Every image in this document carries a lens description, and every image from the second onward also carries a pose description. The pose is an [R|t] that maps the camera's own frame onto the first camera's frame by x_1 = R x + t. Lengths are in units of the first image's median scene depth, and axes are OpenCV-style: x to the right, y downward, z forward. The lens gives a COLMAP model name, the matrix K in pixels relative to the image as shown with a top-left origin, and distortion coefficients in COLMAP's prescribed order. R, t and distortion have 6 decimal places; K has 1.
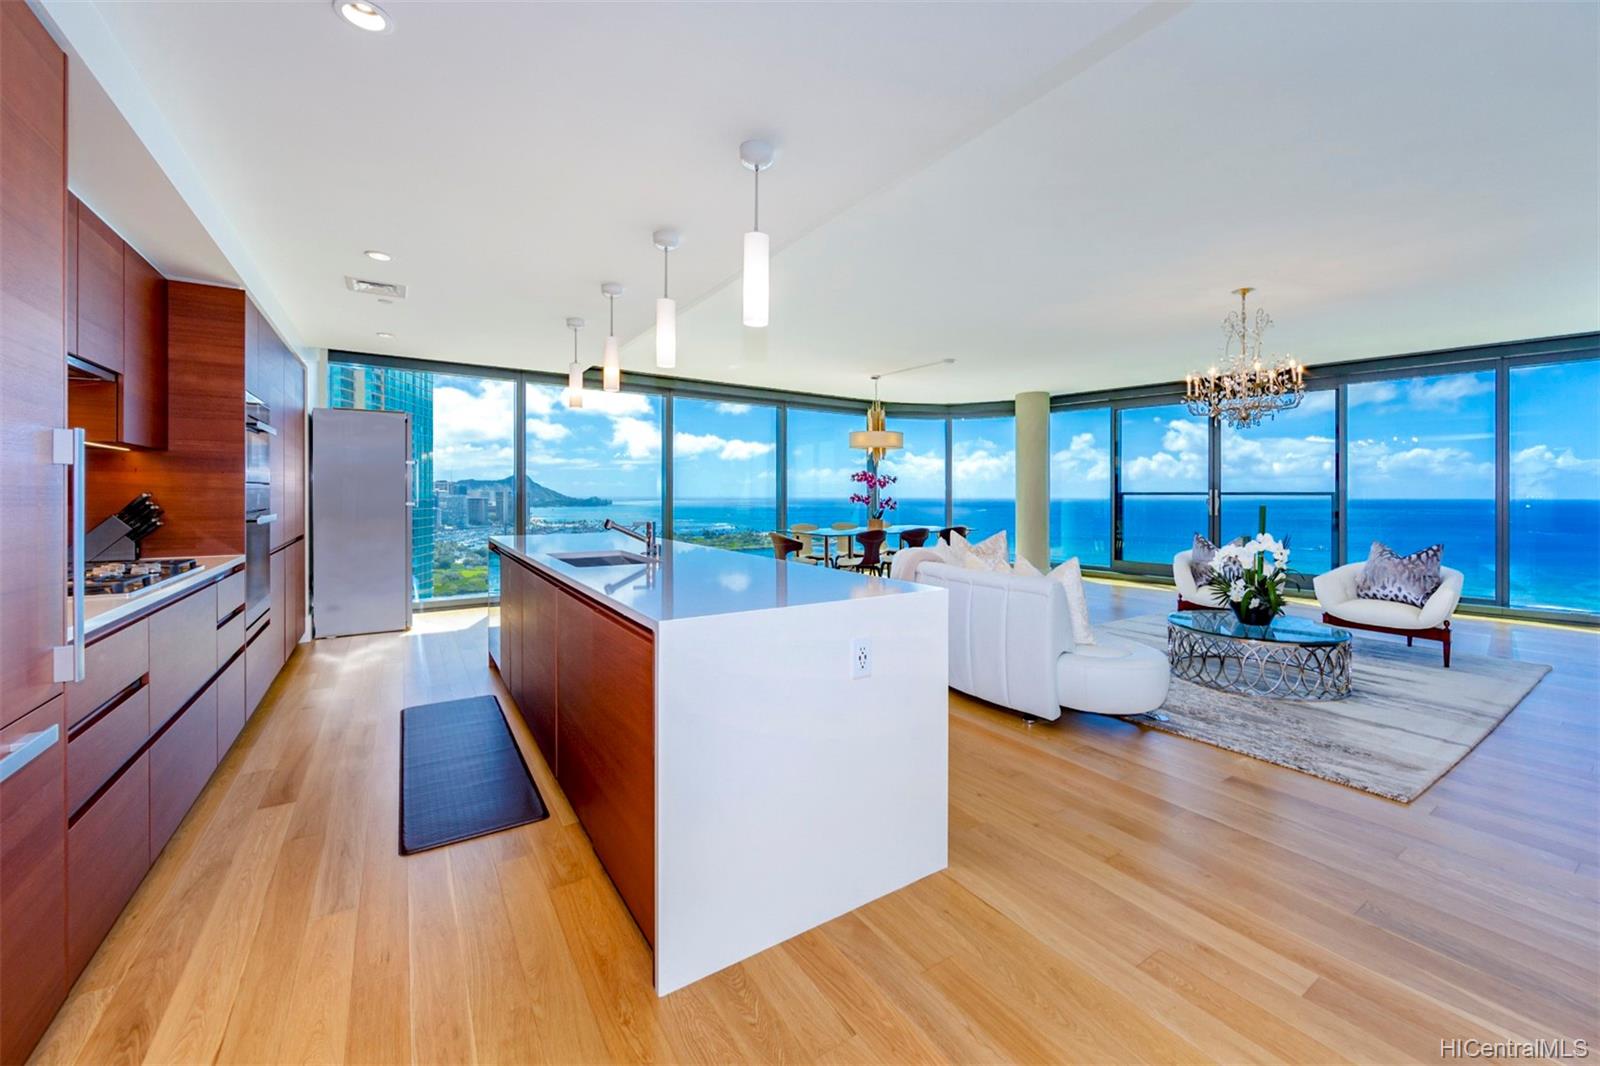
lens RADIAL K [[666.9, 0, 805.0], [0, 666.9, 508.1], [0, 0, 1]] dist [-0.001257, -0.000019]
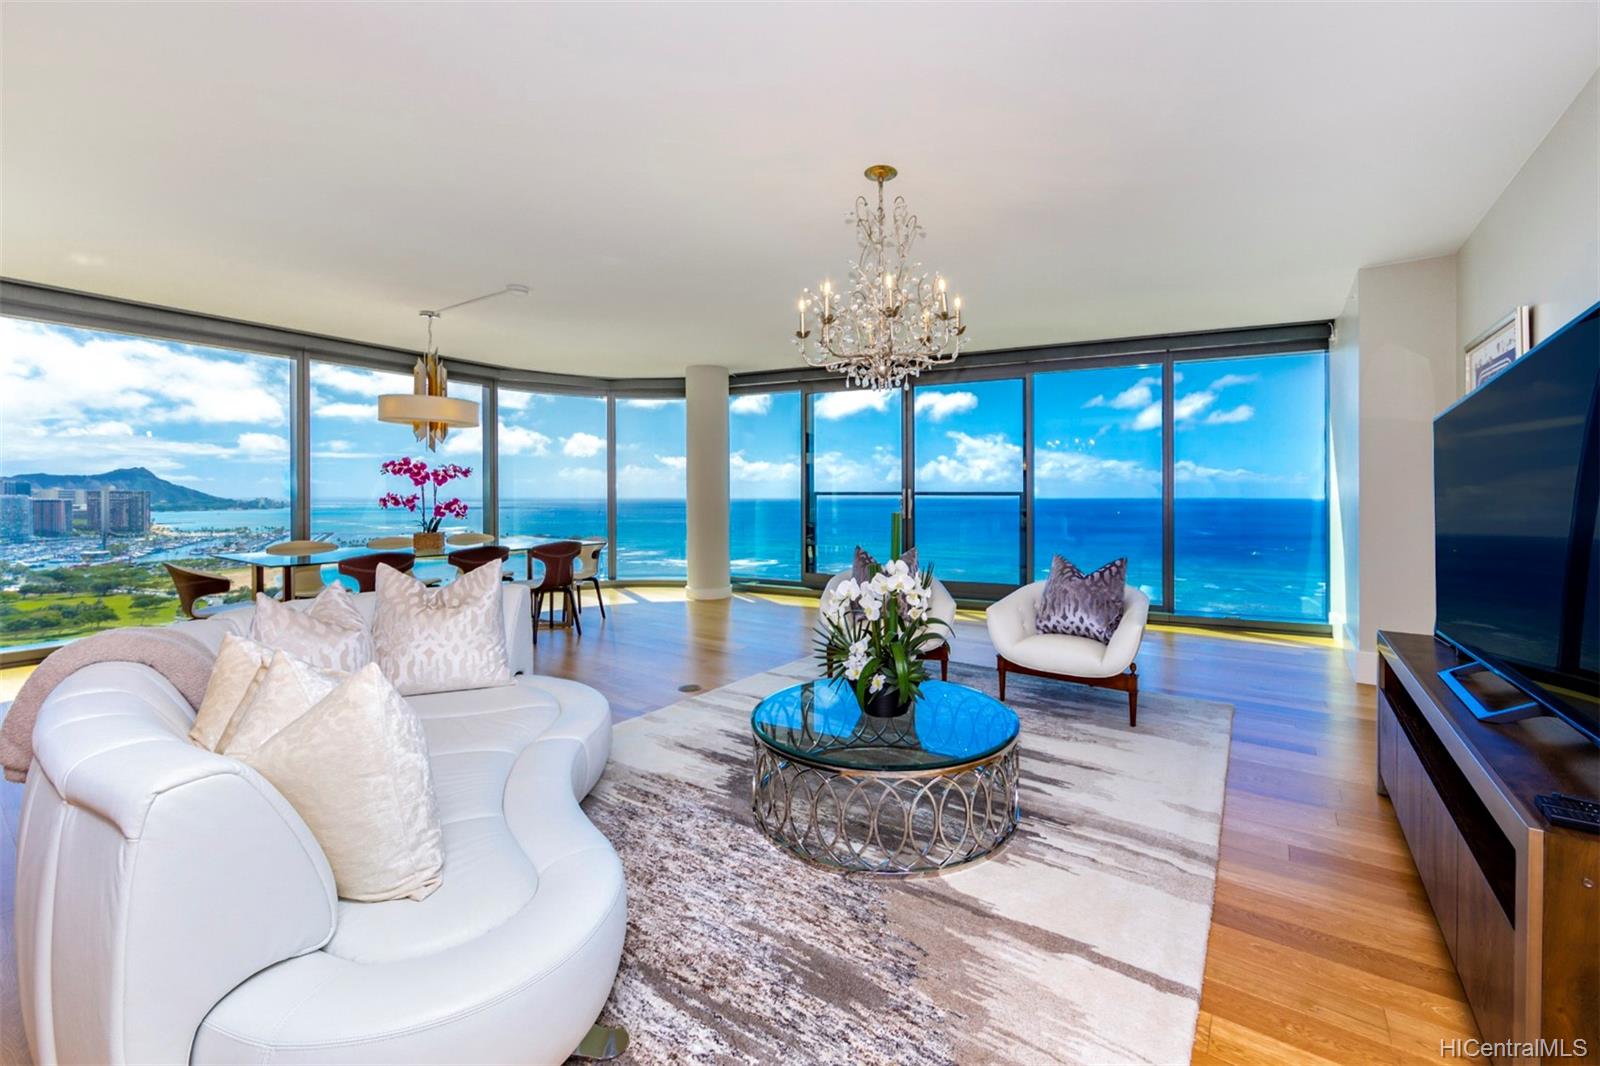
lens RADIAL K [[666.9, 0, 805.0], [0, 666.9, 508.1], [0, 0, 1]] dist [-0.001257, -0.000019]
pose [[0.943824, -0.006719, 0.330382, 0.239192], [0.006786, 0.999977, 0.000948, -0.005008], [-0.330380, 0.001347, 0.943847, 0.268336]]
